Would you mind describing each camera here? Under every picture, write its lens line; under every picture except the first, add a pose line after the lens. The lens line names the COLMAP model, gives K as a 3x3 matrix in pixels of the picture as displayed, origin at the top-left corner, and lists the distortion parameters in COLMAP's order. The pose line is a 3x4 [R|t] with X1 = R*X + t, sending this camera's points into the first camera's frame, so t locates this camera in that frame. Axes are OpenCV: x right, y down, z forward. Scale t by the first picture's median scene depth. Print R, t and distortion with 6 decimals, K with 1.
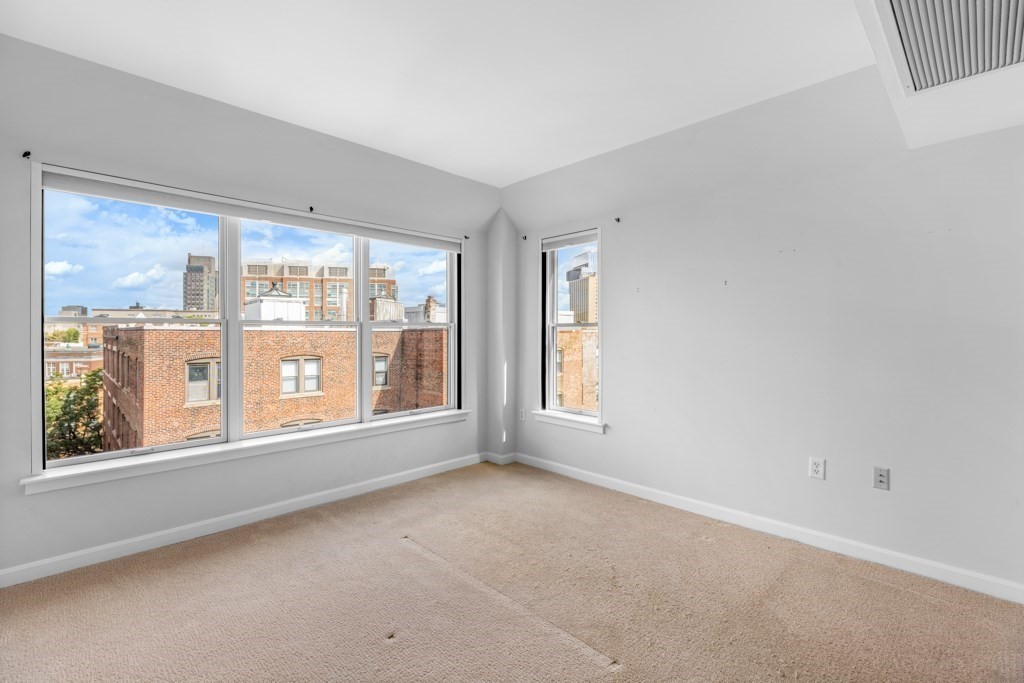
lens RADIAL K [[454.5, 0, 510.3], [0, 454.5, 330.2], [0, 0, 1]] dist [0.002223, 0.000249]
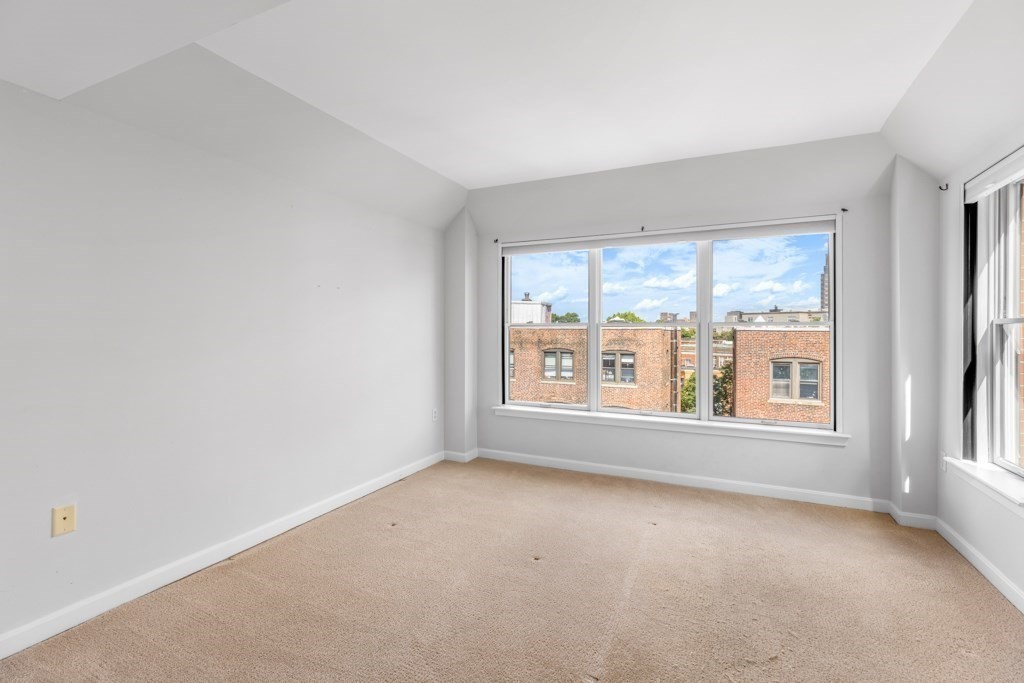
lens RADIAL K [[454.5, 0, 510.3], [0, 454.5, 330.2], [0, 0, 1]] dist [0.002223, 0.000249]
pose [[0.354513, -0.002261, -0.935049, 0.421382], [0.000698, 0.999997, -0.002154, 0.000967], [0.935051, 0.000111, 0.354513, 0.197478]]
